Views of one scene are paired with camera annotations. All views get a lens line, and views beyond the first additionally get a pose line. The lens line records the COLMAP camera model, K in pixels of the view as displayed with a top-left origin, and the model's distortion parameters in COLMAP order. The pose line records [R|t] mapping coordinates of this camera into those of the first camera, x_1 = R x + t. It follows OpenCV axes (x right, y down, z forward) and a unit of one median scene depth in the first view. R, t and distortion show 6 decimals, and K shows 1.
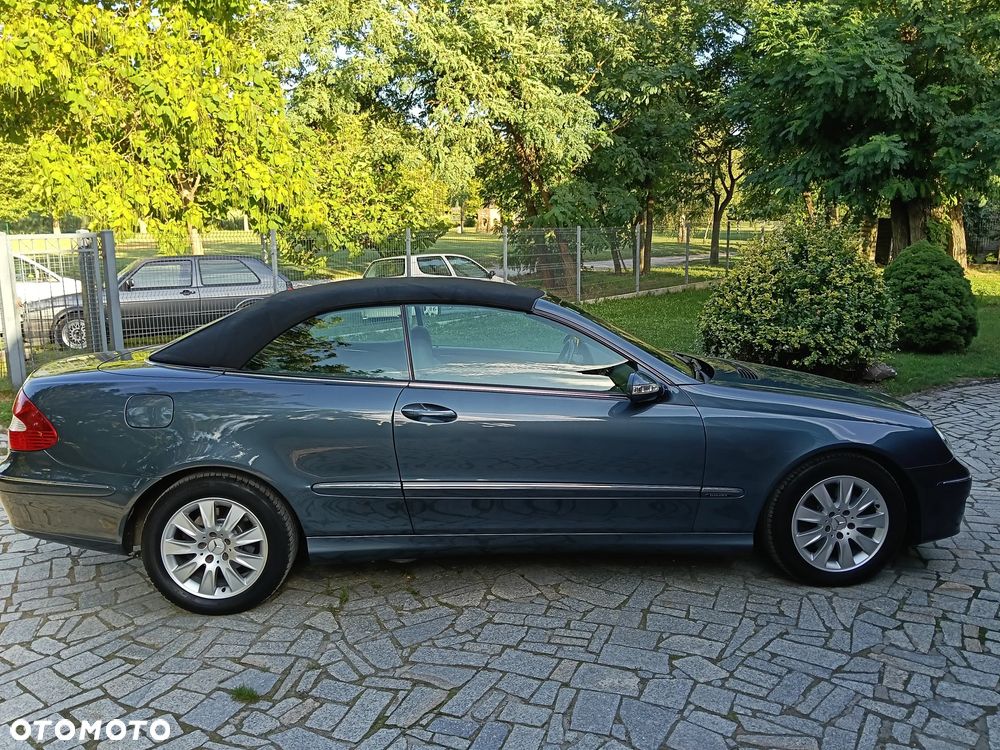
lens RADIAL K [[811.9, 0, 500.7], [0, 811.9, 376.5], [0, 0, 1]] dist [0.033137, -0.094885]
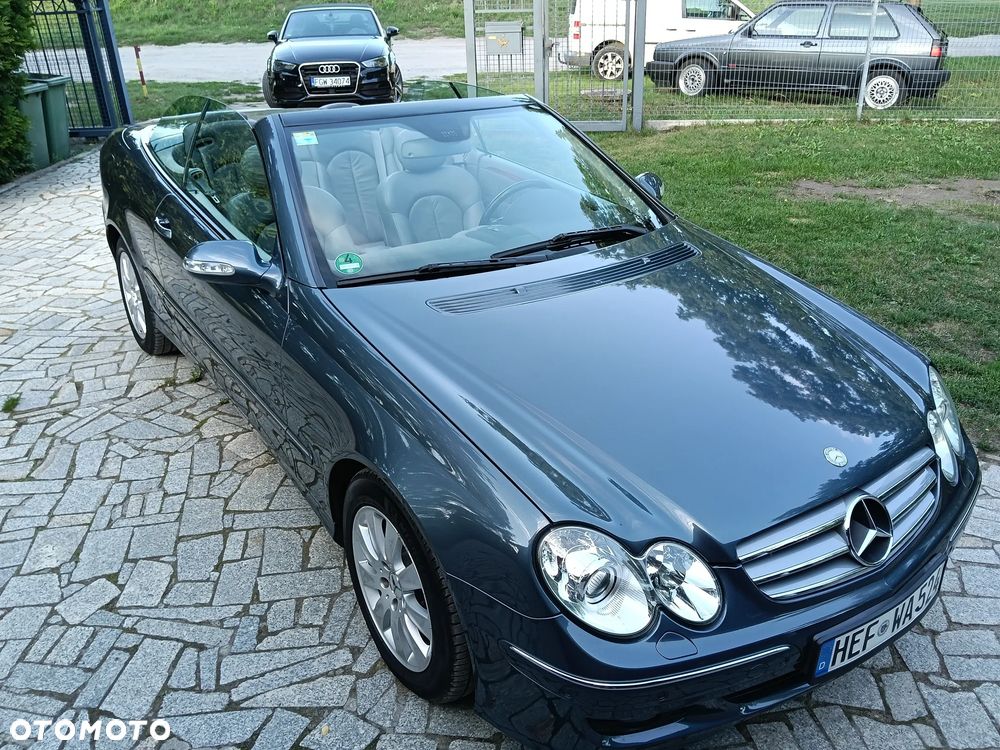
lens RADIAL K [[819.0, 0, 502.1], [0, 819.0, 376.7], [0, 0, 1]] dist [0.006119, -0.054729]
pose [[0.525822, 0.382666, -0.759657, 0.947134], [-0.135547, 0.919373, 0.369297, -0.207984], [0.839725, -0.091215, 0.535296, 0.859434]]
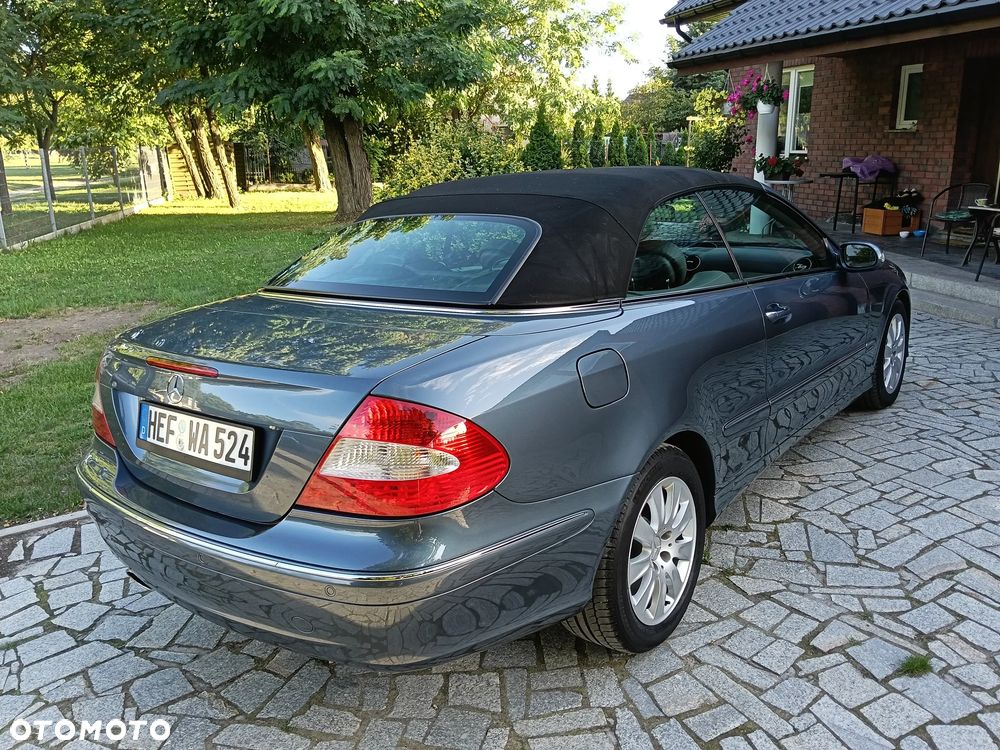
lens RADIAL K [[817.3, 0, 500.9], [0, 817.3, 368.4], [0, 0, 1]] dist [0.015134, -0.065349]
pose [[0.663213, -0.204324, 0.720001, -0.991000], [0.154101, 0.978680, 0.135786, -0.066177], [-0.732395, 0.020898, 0.680560, 0.661514]]
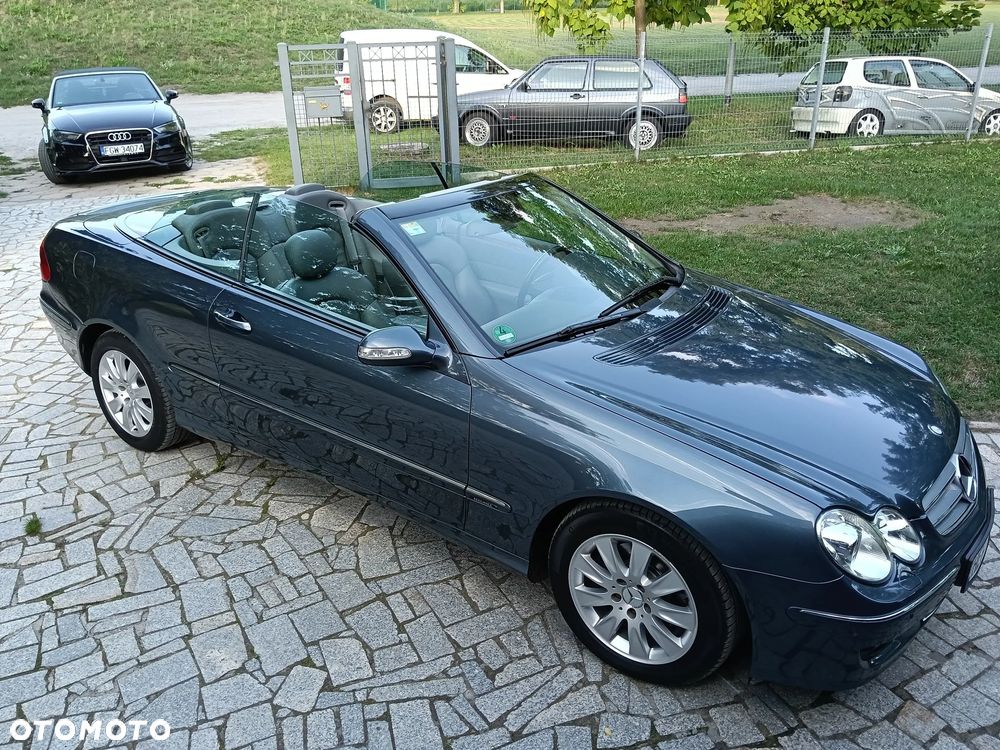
lens RADIAL K [[811.9, 0, 500.7], [0, 811.9, 376.5], [0, 0, 1]] dist [0.033137, -0.094885]
pose [[0.779817, 0.257774, -0.570472, 0.757946], [-0.103444, 0.951820, 0.288685, -0.211804], [0.617402, -0.166109, 0.768910, 0.480936]]
